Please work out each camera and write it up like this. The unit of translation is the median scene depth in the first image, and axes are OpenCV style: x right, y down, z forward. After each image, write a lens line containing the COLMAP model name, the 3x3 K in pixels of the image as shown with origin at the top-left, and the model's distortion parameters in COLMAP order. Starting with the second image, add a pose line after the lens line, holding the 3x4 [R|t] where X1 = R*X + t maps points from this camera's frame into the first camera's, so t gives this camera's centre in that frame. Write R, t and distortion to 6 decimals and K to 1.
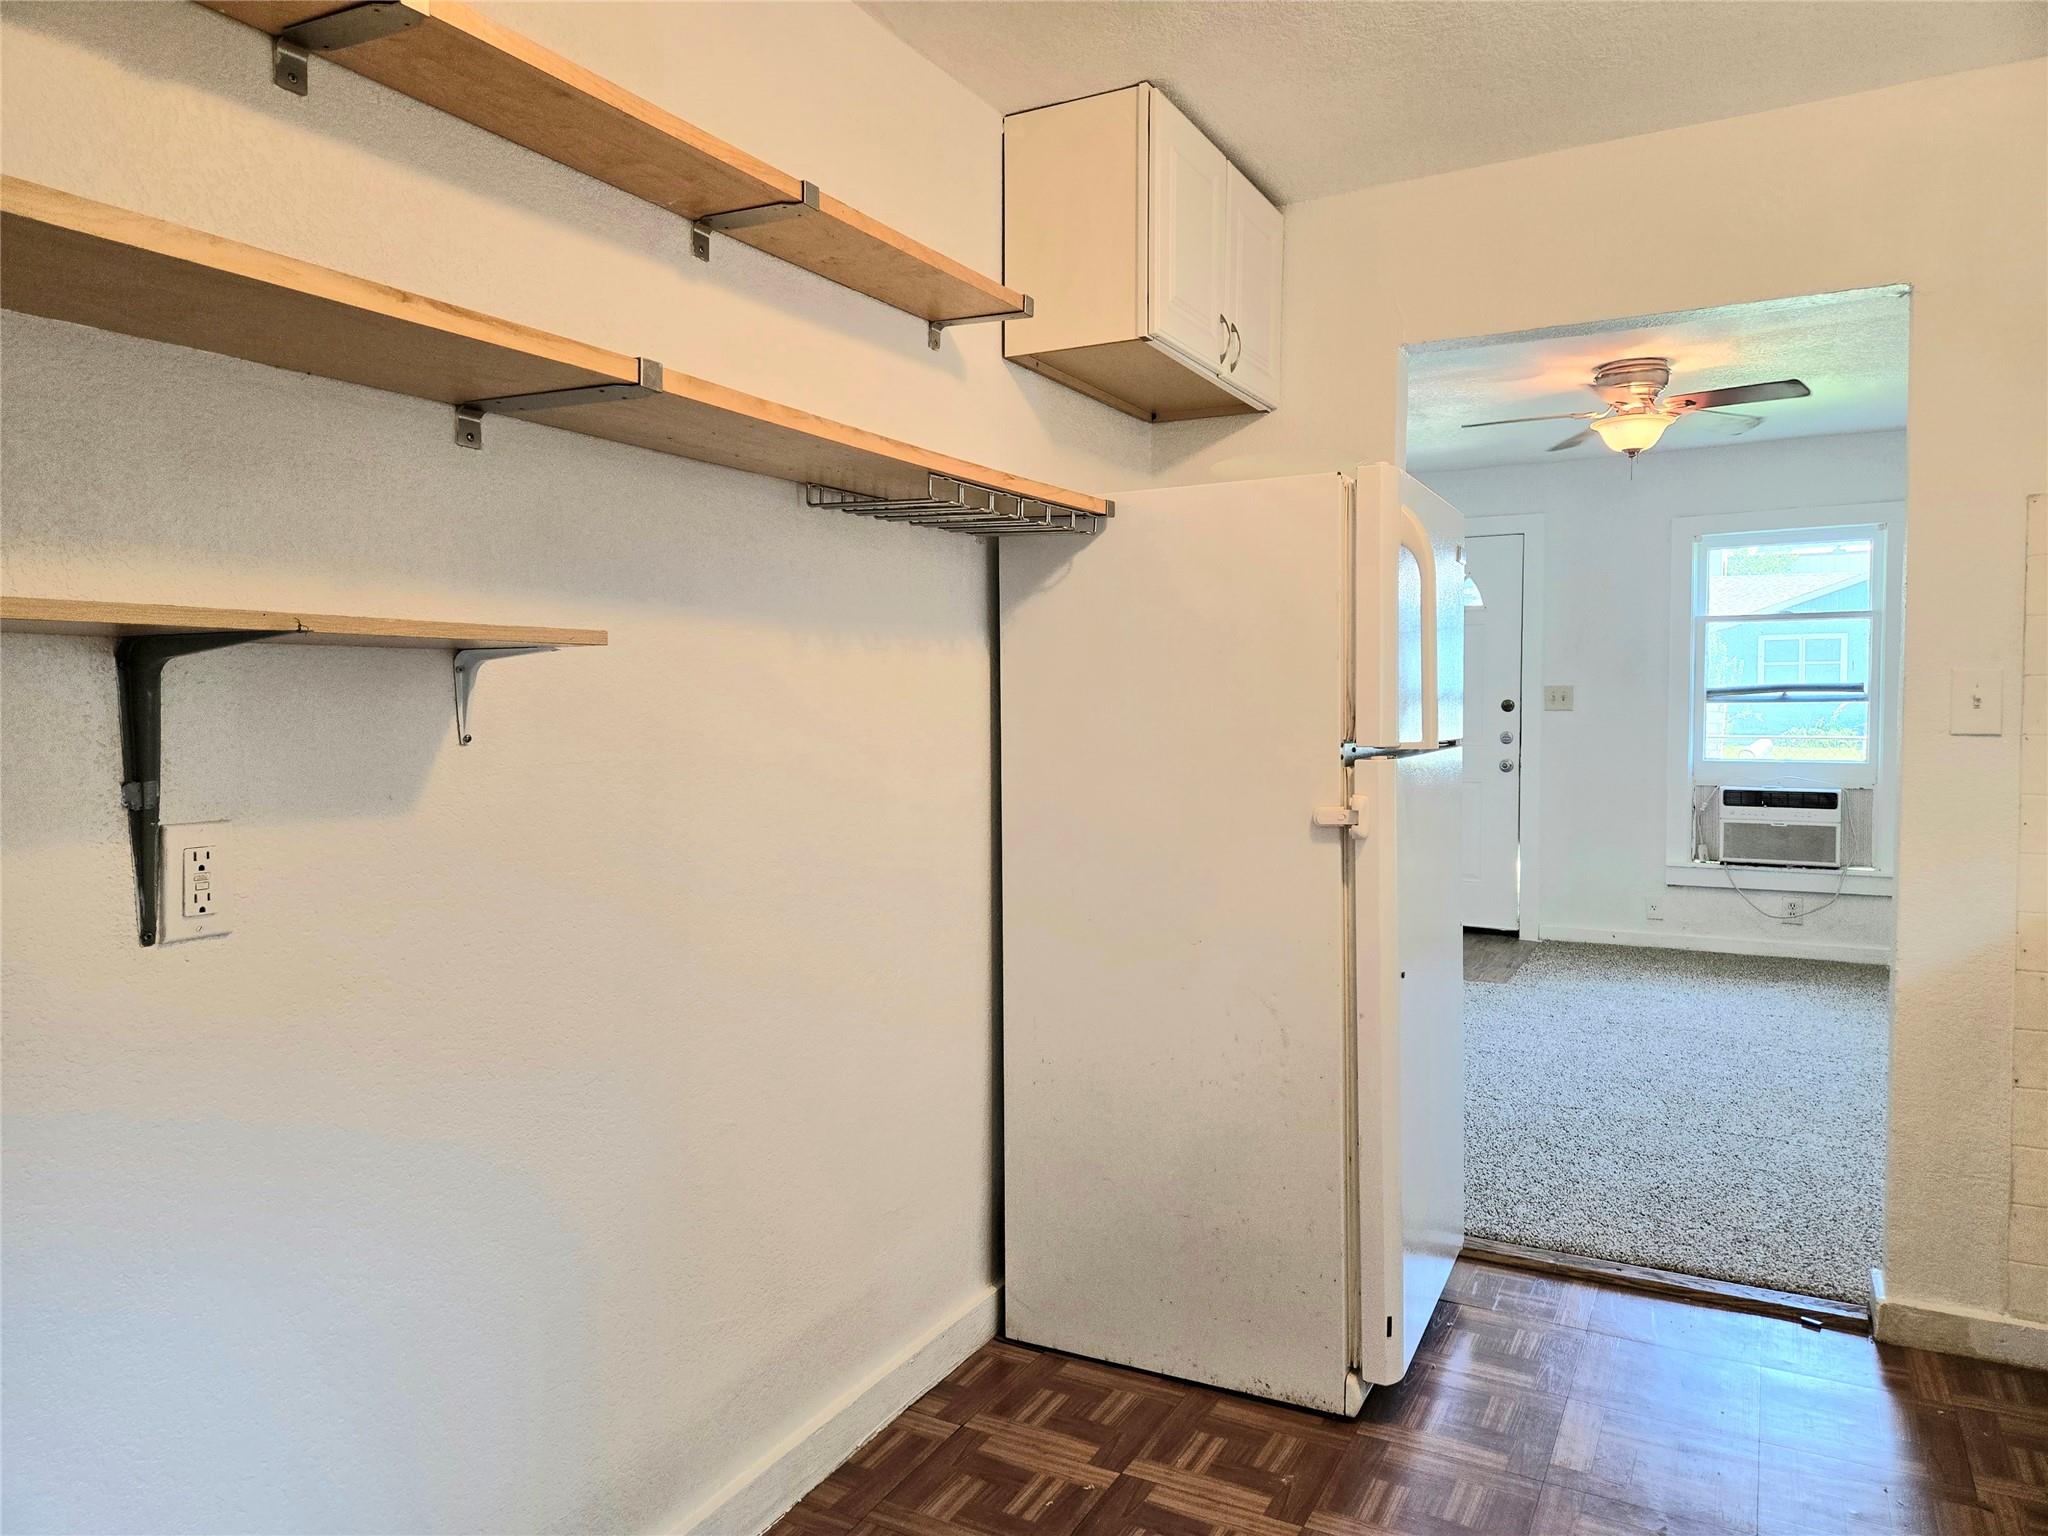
lens RADIAL K [[1394.8, 0, 1006.1], [0, 1394.8, 755.9], [0, 0, 1]] dist [0.042379, -0.012368]
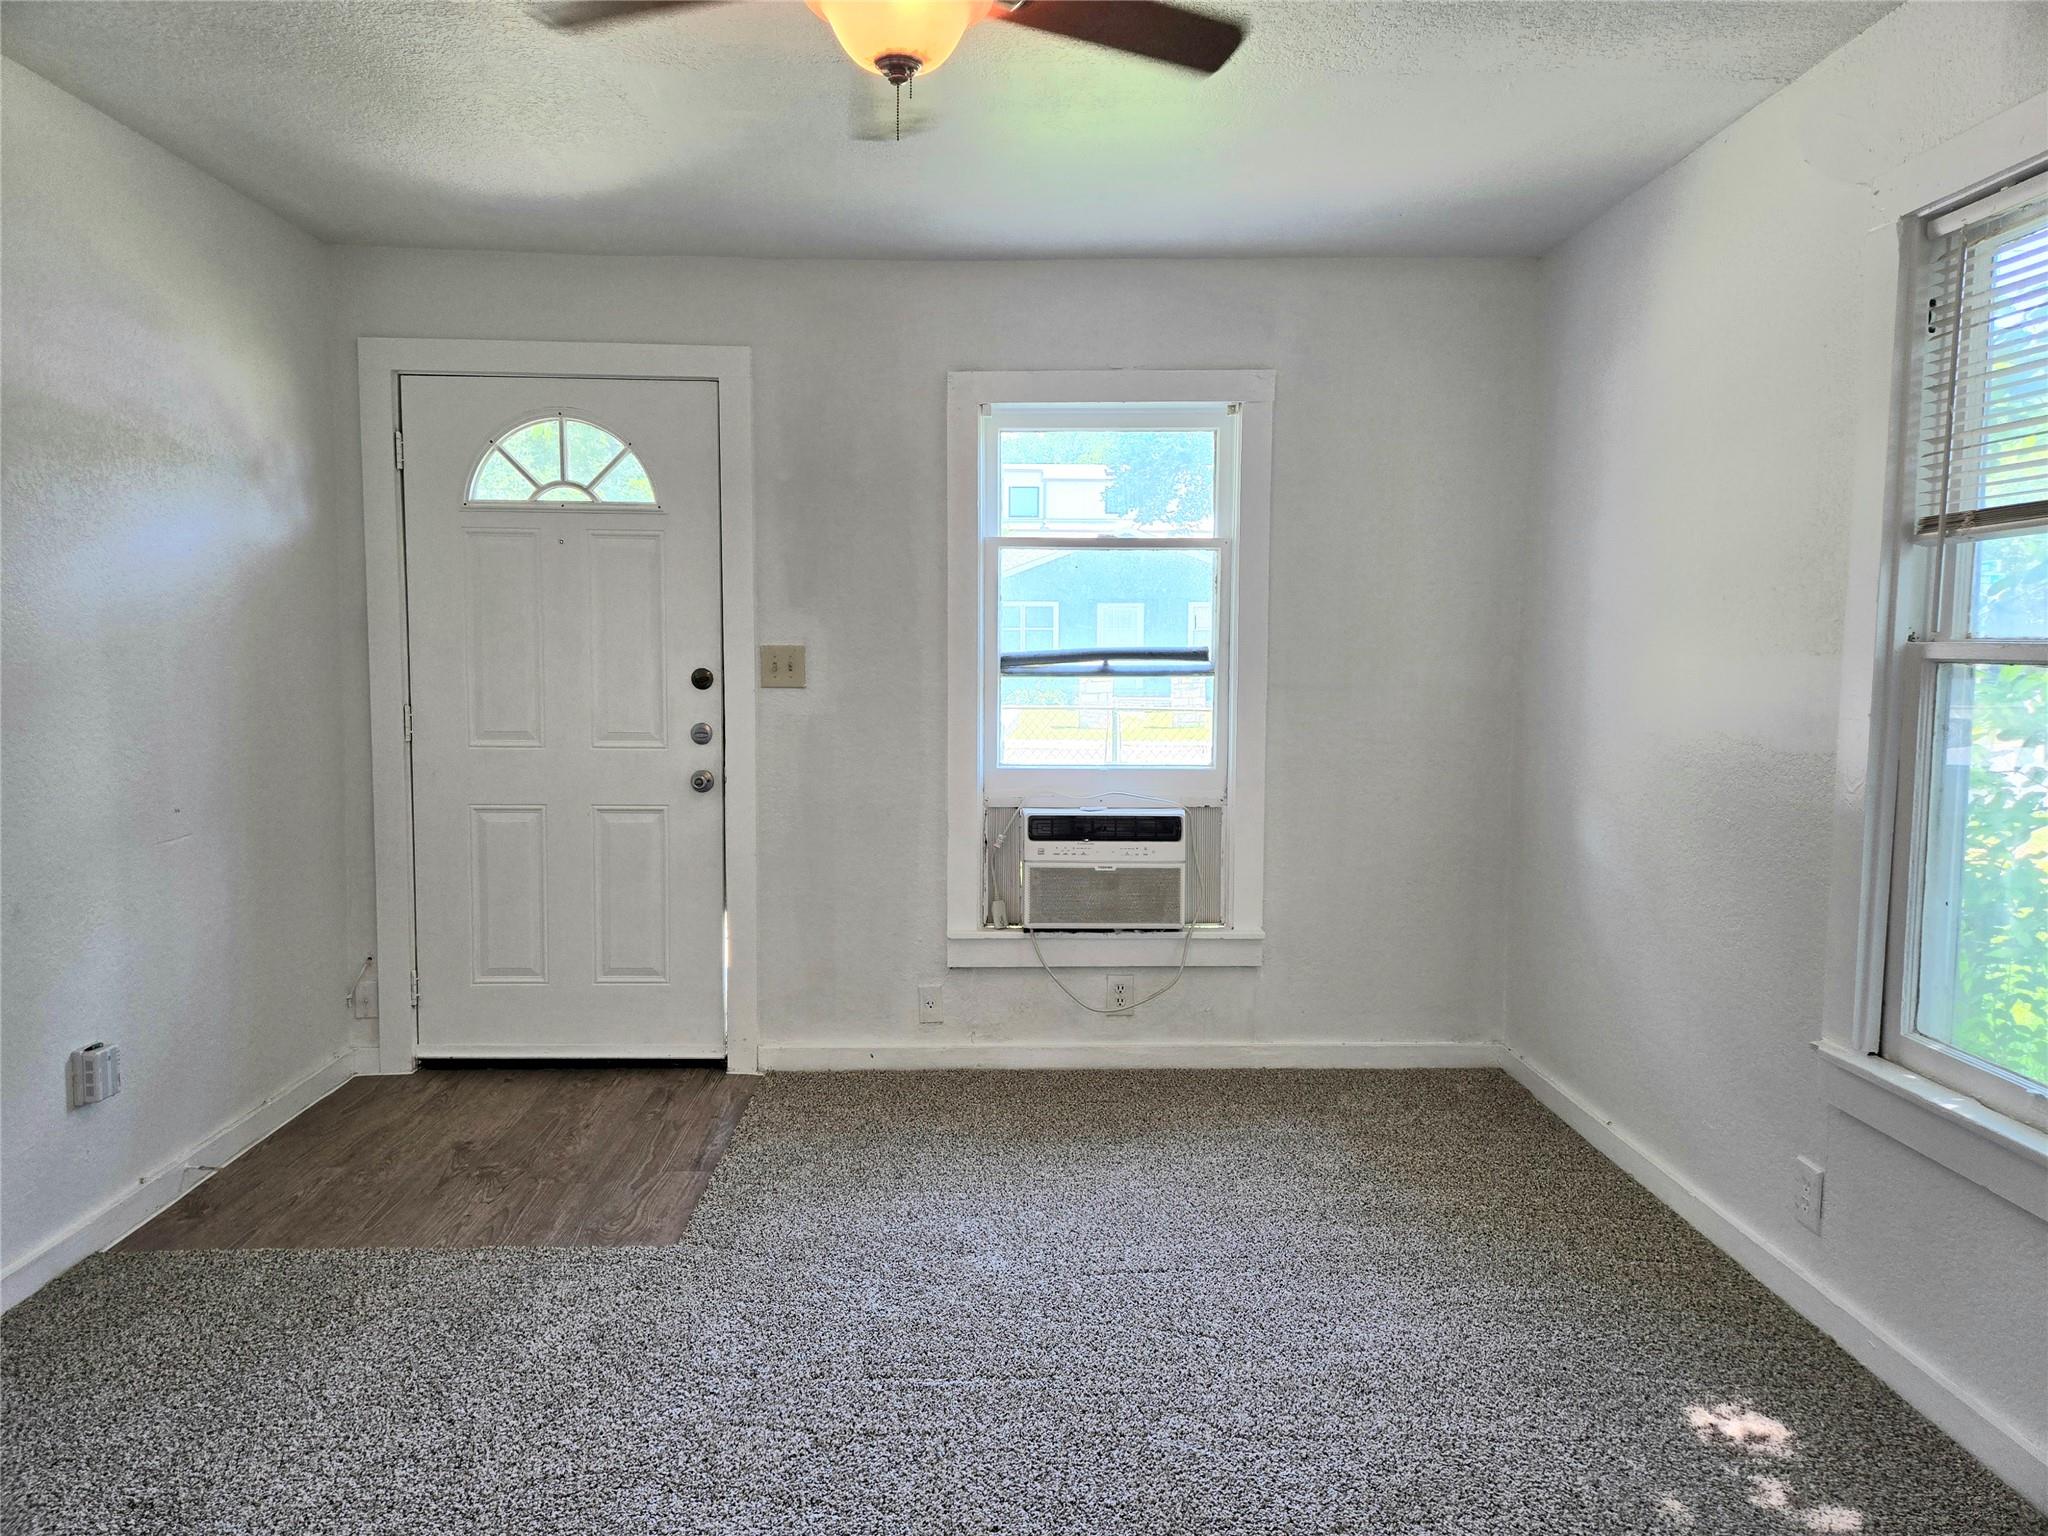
lens RADIAL K [[1394.8, 0, 1018.9], [0, 1394.8, 772.6], [0, 0, 1]] dist [0.042379, -0.012368]
pose [[0.867893, -0.032321, 0.495699, 0.197065], [0.012716, 0.999000, 0.042873, -0.021748], [-0.496589, -0.030906, 0.867436, 0.461131]]
